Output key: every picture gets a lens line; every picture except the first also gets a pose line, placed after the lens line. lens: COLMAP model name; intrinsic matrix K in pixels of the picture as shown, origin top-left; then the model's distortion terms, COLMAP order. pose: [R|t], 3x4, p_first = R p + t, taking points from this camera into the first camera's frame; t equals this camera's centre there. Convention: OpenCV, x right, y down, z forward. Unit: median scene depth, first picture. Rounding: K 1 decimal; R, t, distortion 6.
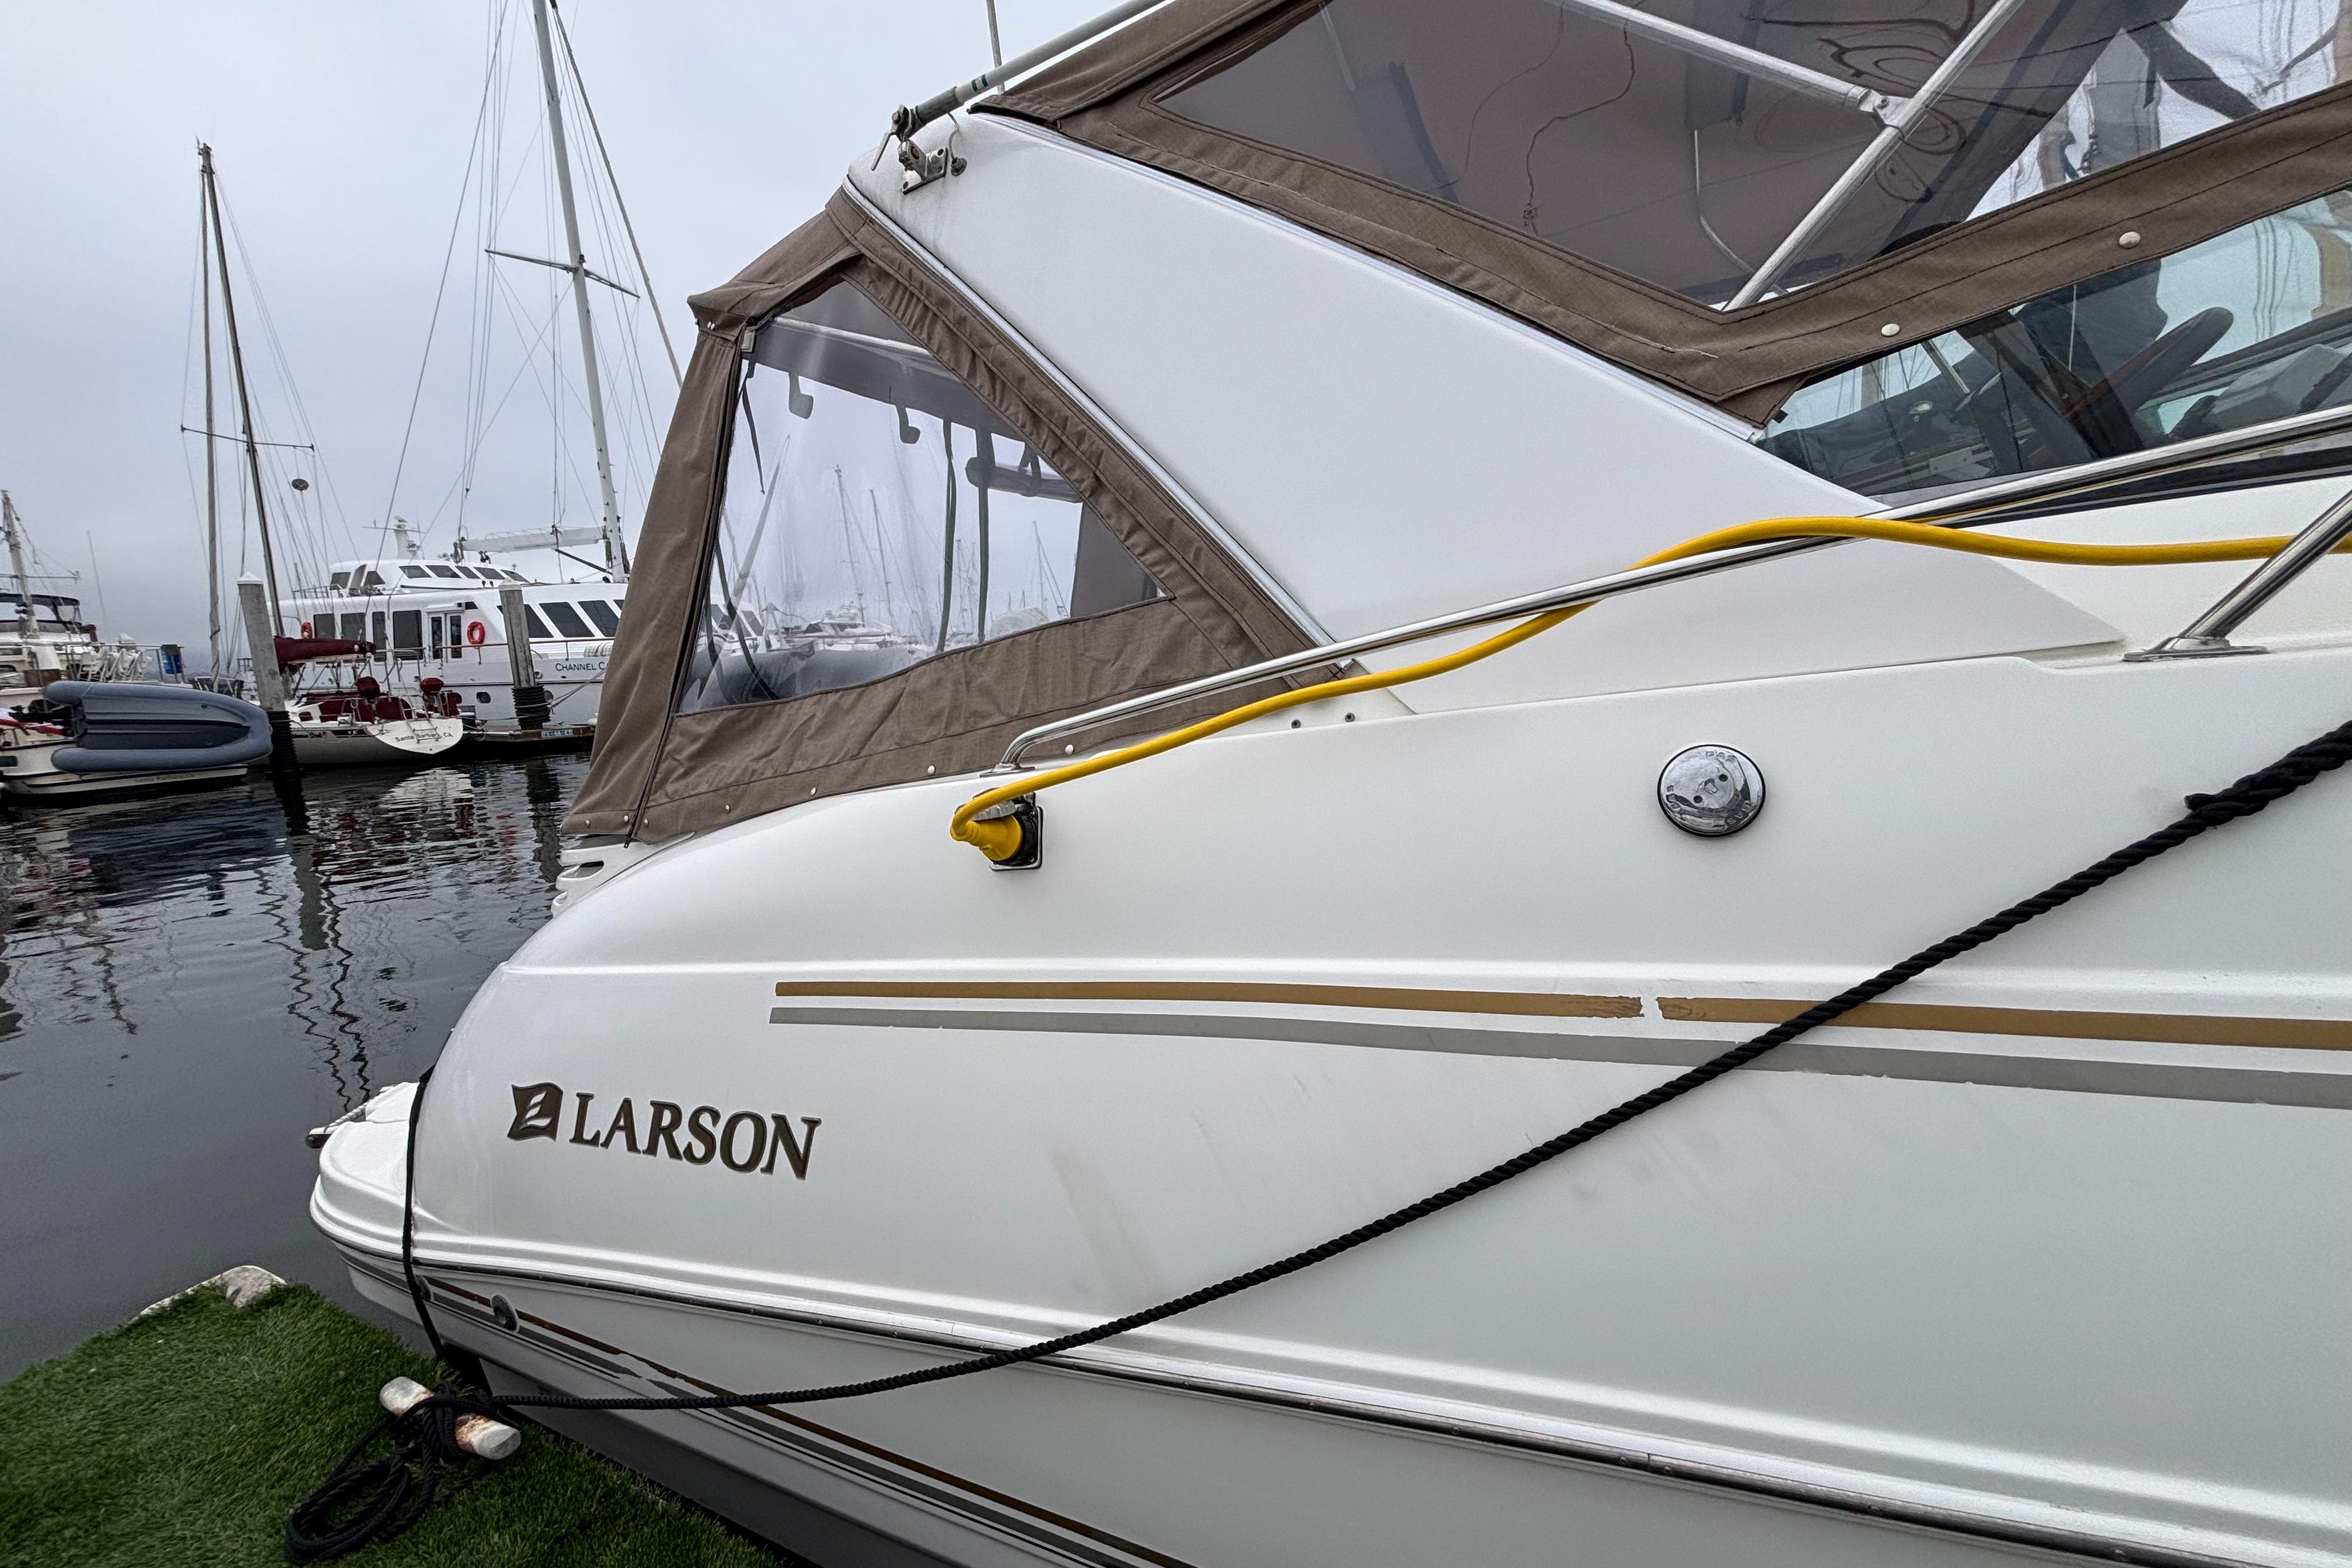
lens RADIAL K [[936.9, 0, 1161.5], [0, 936.9, 800.0], [0, 0, 1]] dist [0.002355, -0.002130]
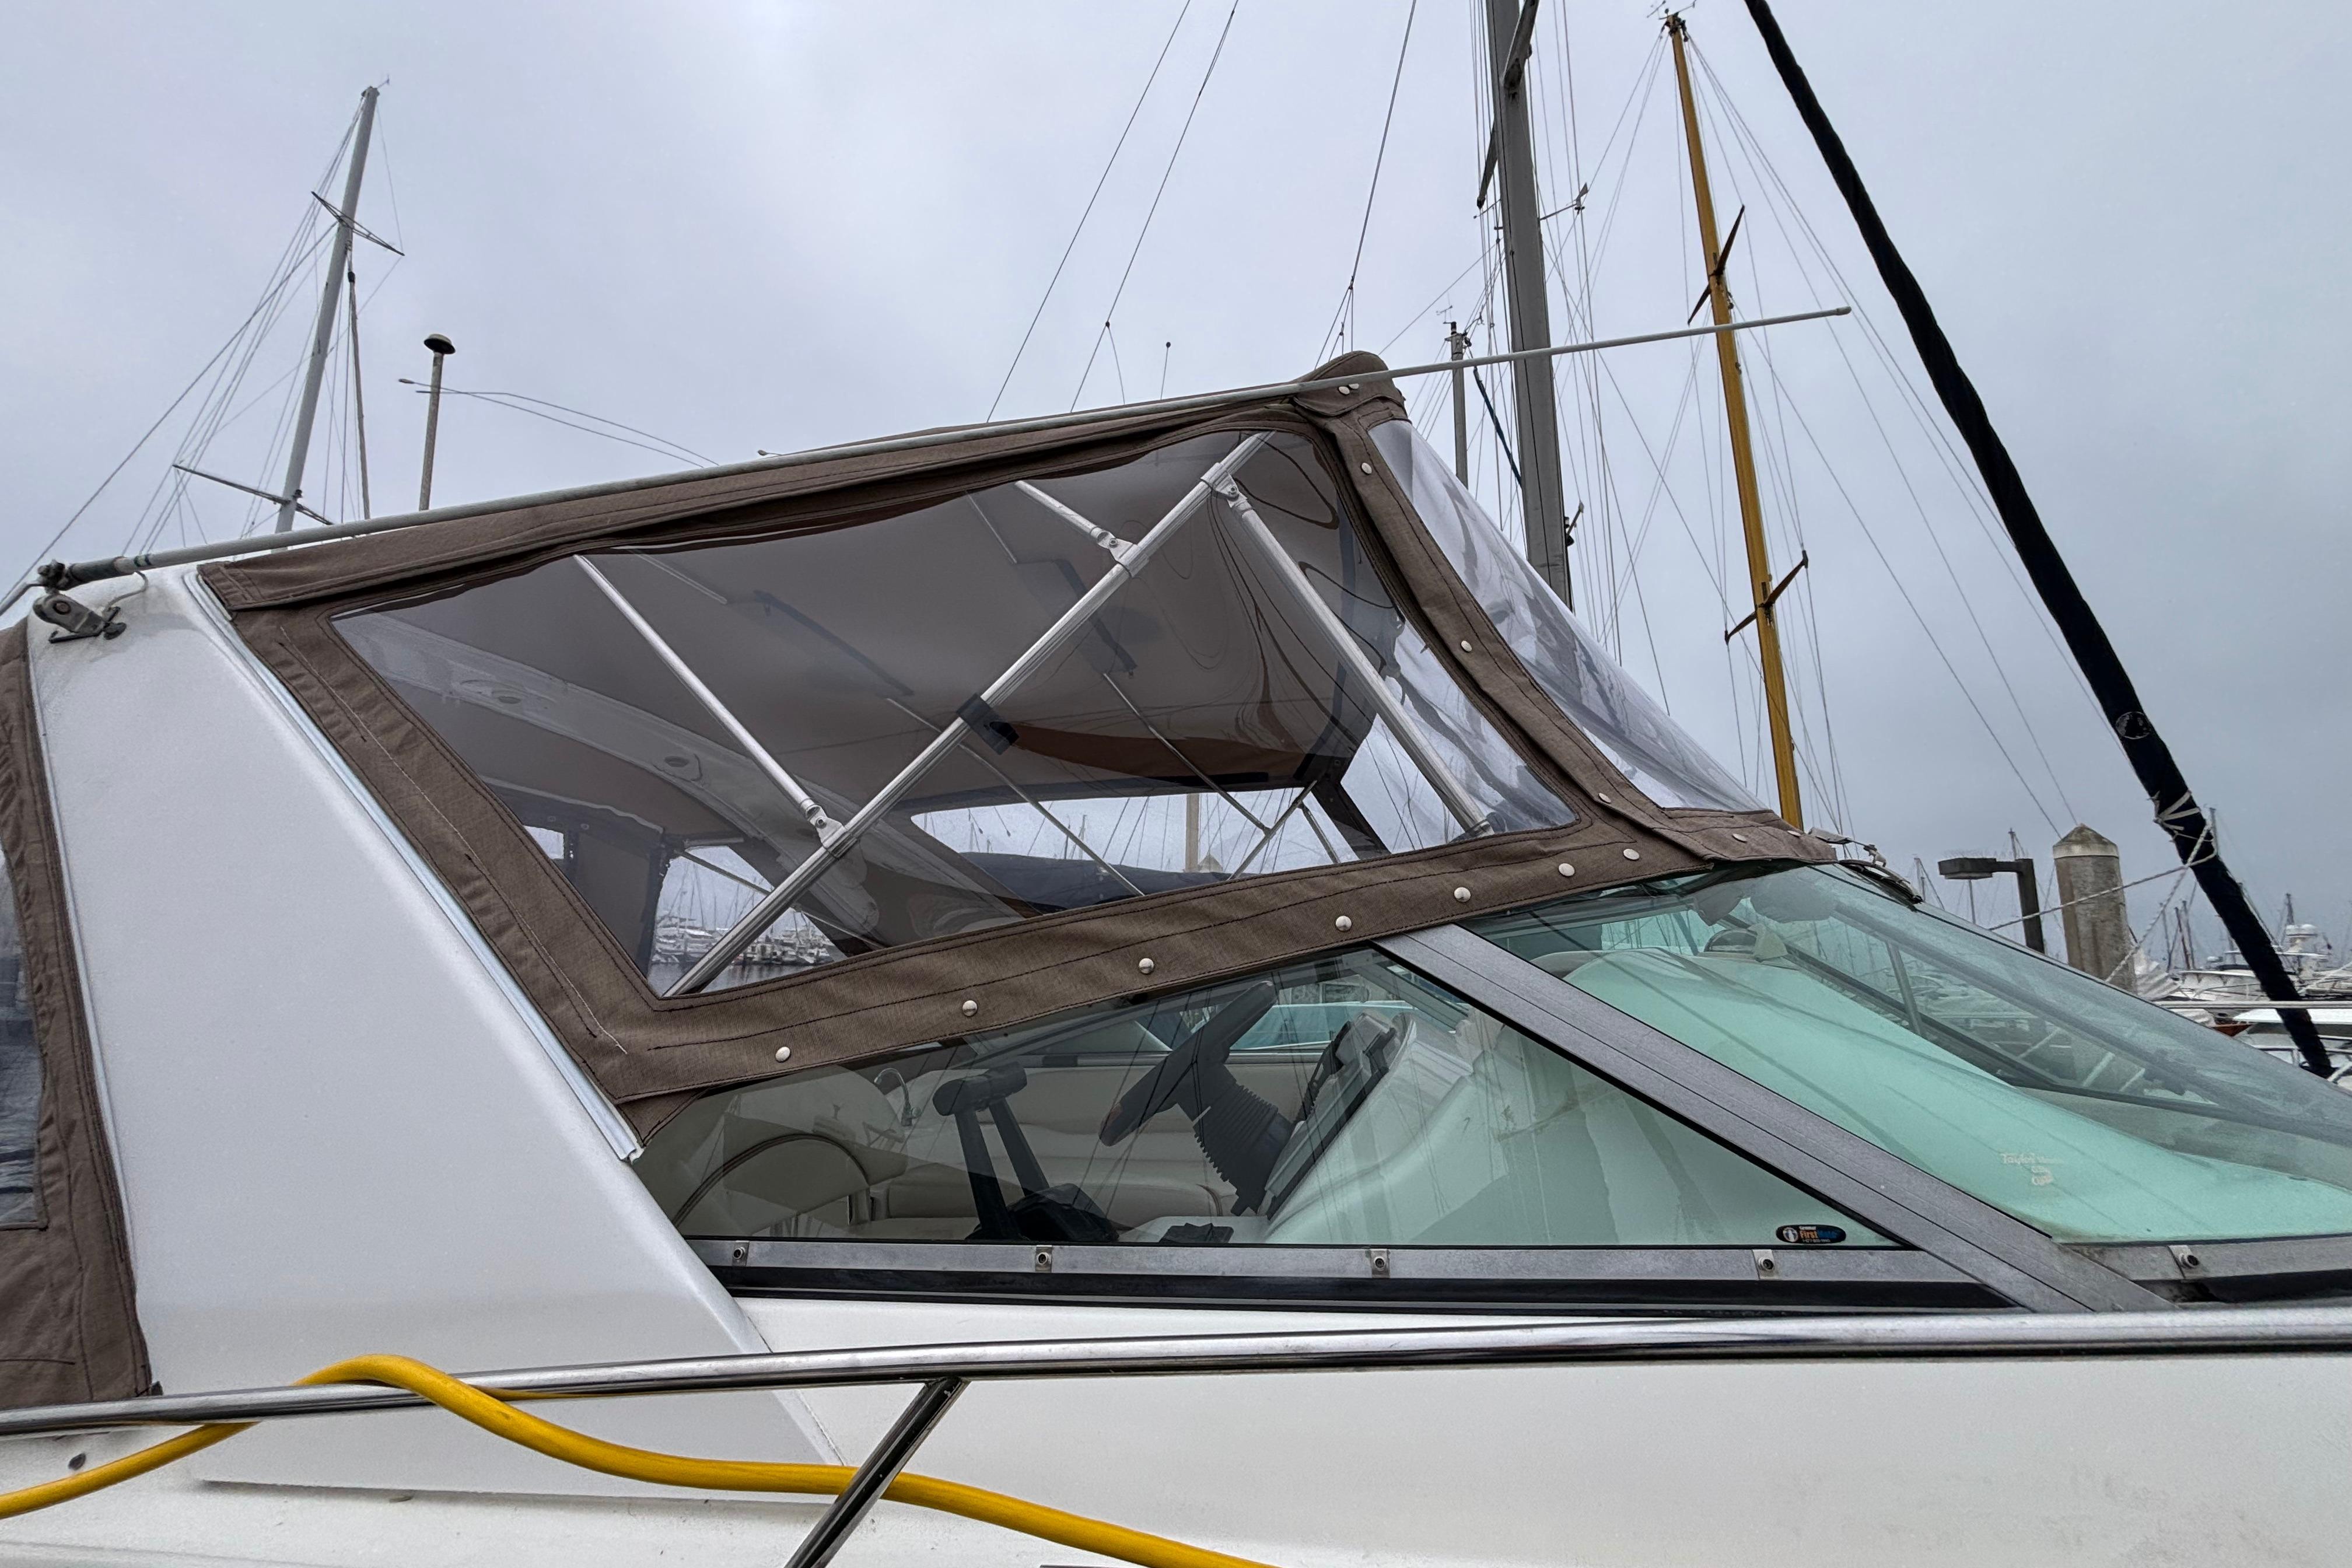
lens RADIAL K [[936.9, 0, 1191.9], [0, 936.9, 789.8], [0, 0, 1]] dist [0.002355, -0.002130]
pose [[0.959659, 0.127289, 0.250703, 0.646634], [-0.036975, 0.941043, -0.336261, -0.322188], [-0.278724, 0.313426, 0.907787, -0.039610]]
